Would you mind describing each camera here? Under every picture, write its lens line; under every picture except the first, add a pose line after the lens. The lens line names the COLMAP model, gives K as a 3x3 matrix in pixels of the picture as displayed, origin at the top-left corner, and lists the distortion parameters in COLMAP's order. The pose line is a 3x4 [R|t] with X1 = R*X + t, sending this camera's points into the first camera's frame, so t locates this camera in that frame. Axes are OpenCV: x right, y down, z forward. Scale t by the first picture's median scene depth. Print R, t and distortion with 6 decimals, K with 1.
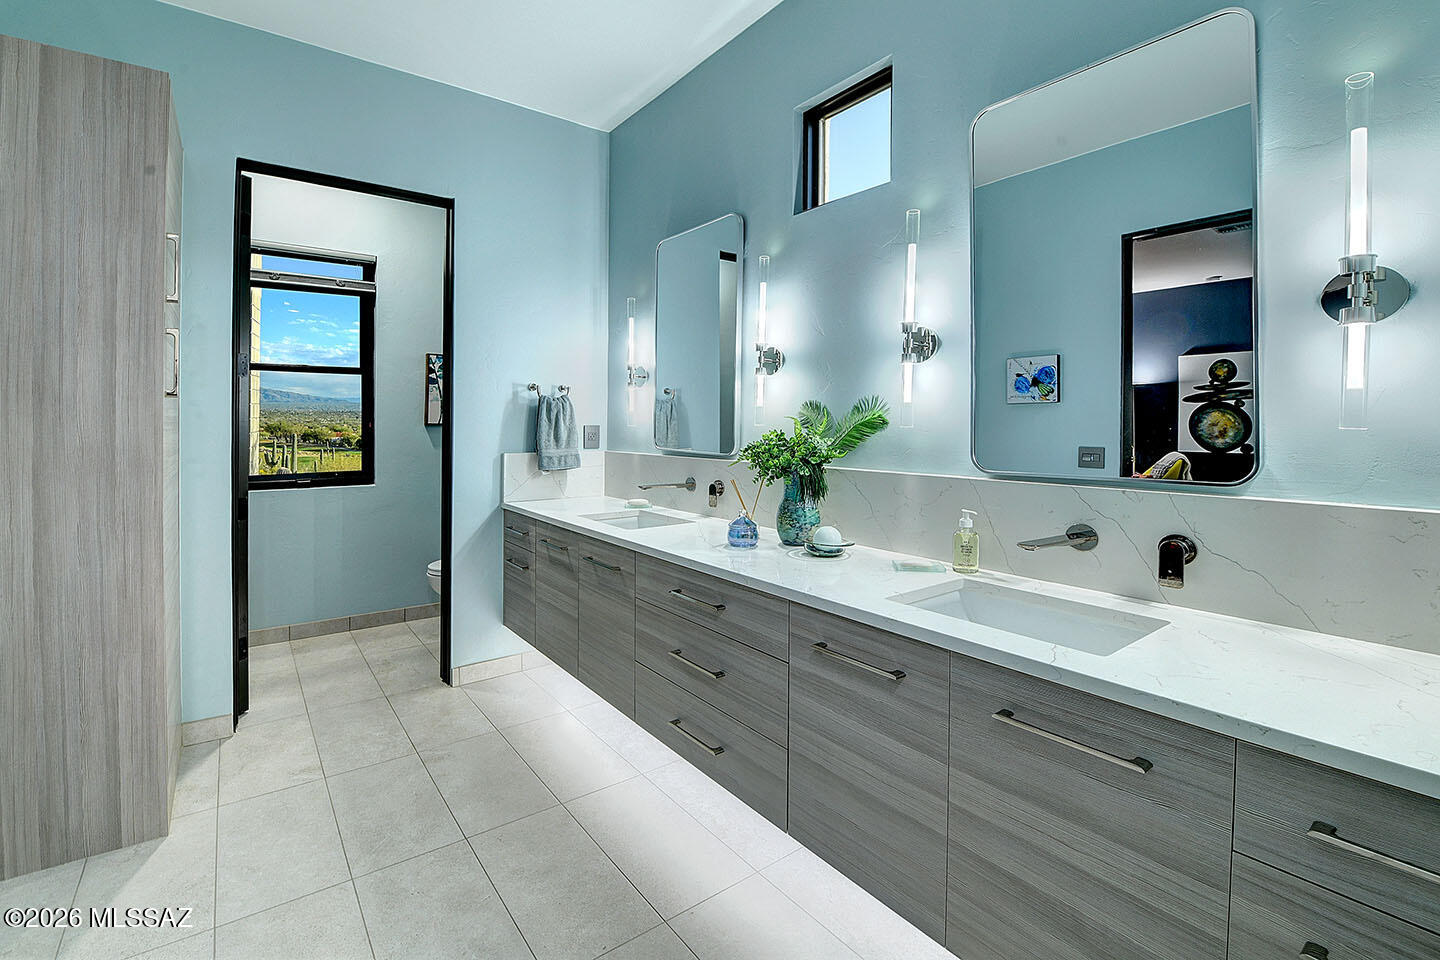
lens RADIAL K [[642.9, 0, 715.4], [0, 642.9, 437.2], [0, 0, 1]] dist [-0.000034, 0.000010]
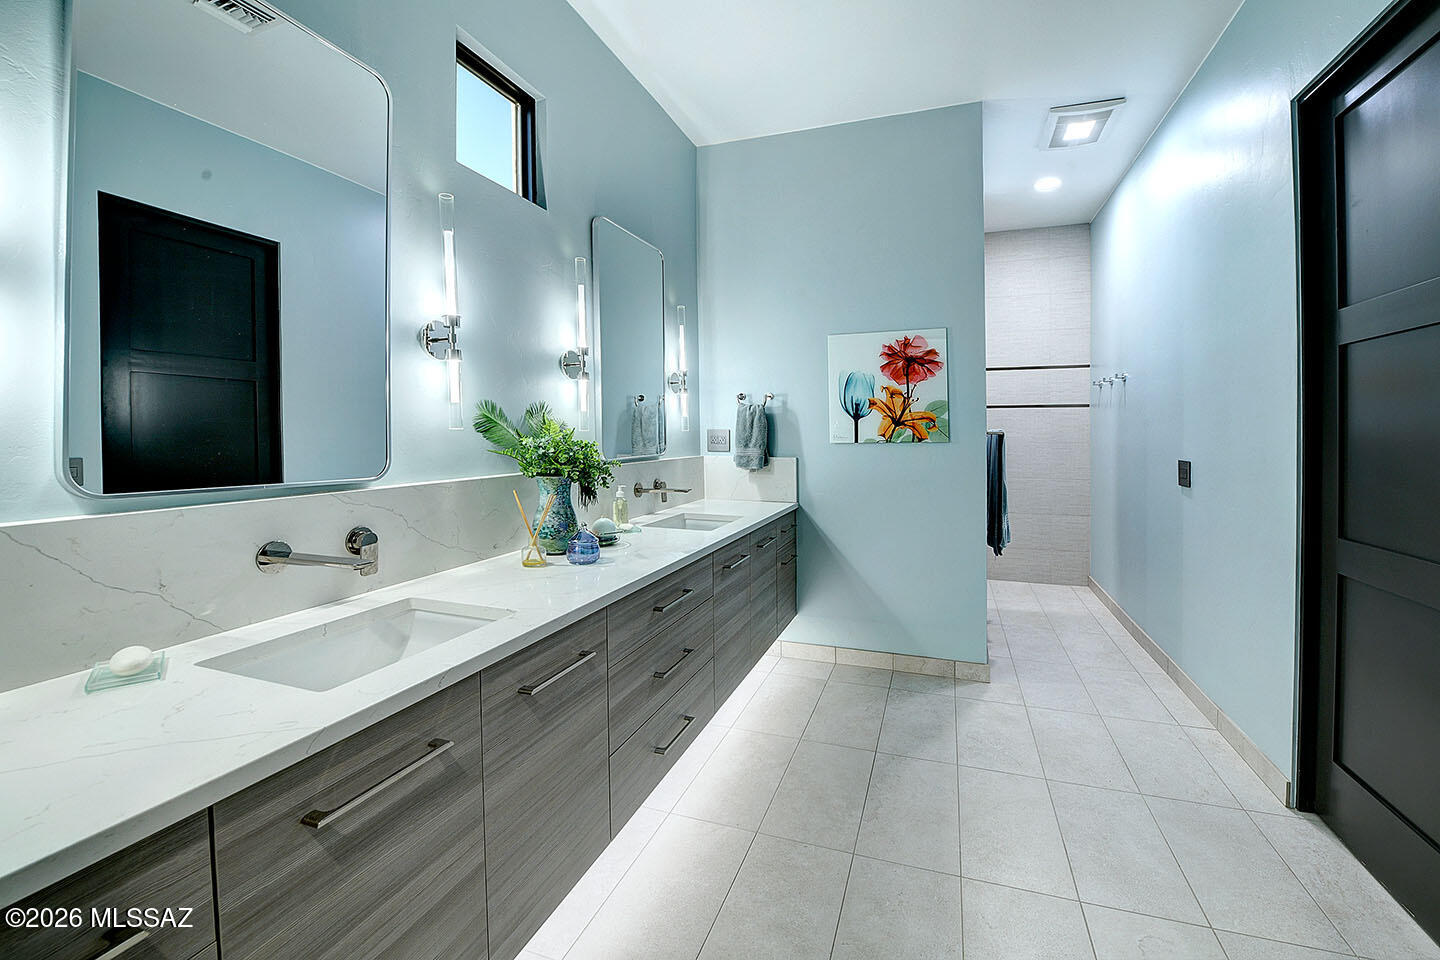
lens RADIAL K [[642.9, 0, 715.4], [0, 642.9, 437.2], [0, 0, 1]] dist [-0.000034, 0.000010]
pose [[-0.549706, -0.009154, 0.835308, -0.783770], [0.011351, 0.999766, 0.018426, -0.020707], [-0.835281, 0.019611, -0.549473, 1.286649]]
